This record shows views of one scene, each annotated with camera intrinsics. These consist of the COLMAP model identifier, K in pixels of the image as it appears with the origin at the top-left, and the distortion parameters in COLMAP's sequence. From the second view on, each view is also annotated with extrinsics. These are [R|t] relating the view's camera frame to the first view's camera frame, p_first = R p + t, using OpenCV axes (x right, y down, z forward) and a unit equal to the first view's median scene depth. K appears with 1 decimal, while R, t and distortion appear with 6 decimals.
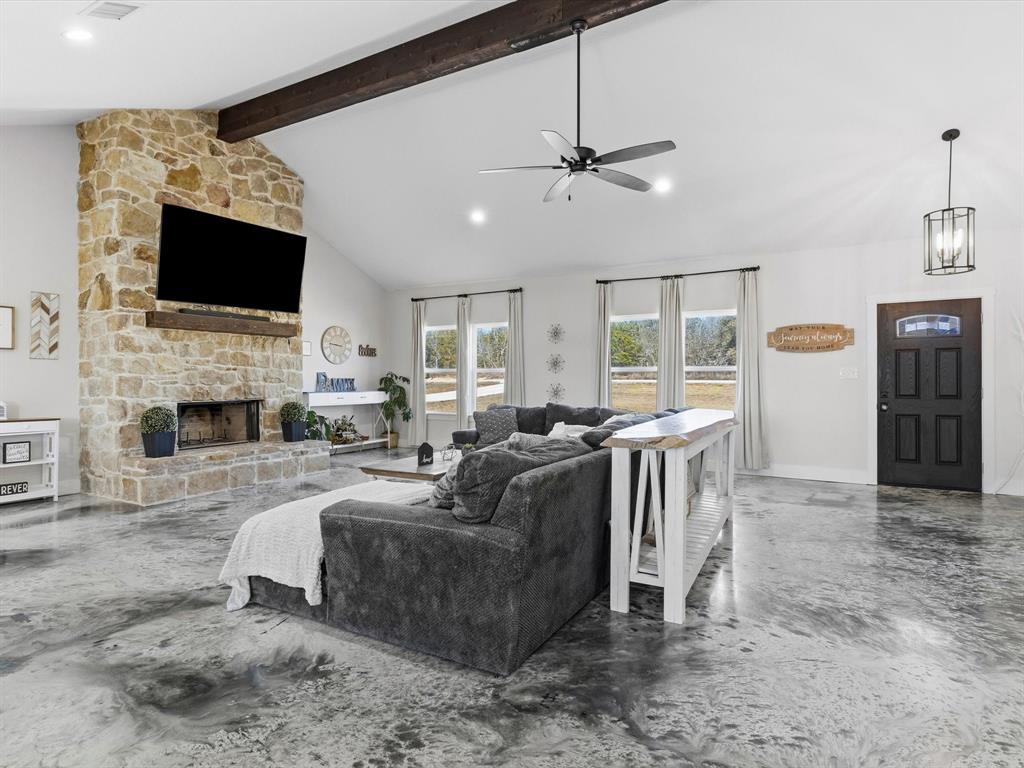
lens RADIAL K [[554.8, 0, 513.7], [0, 554.8, 381.9], [0, 0, 1]] dist [-0.000516, 0.000215]
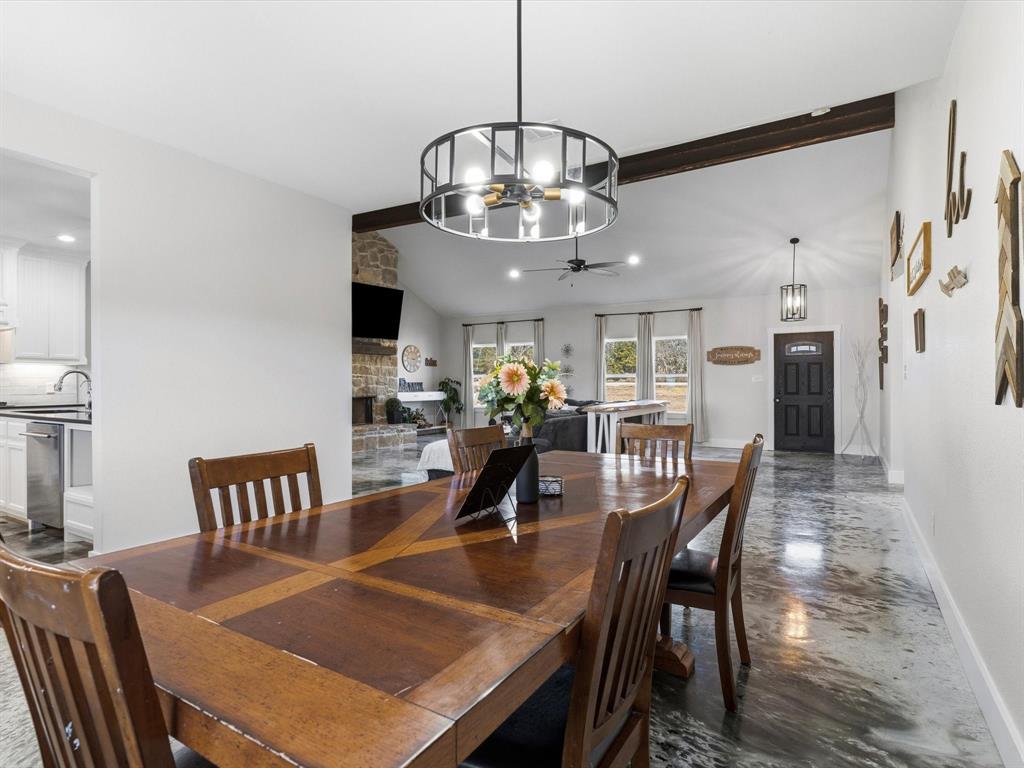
lens RADIAL K [[554.8, 0, 510.6], [0, 554.8, 382.3], [0, 0, 1]] dist [-0.000516, 0.000215]
pose [[0.999380, -0.001926, -0.035160, -0.023779], [0.001783, 0.999990, -0.004080, -0.000135], [0.035167, 0.004015, 0.999373, -0.514688]]
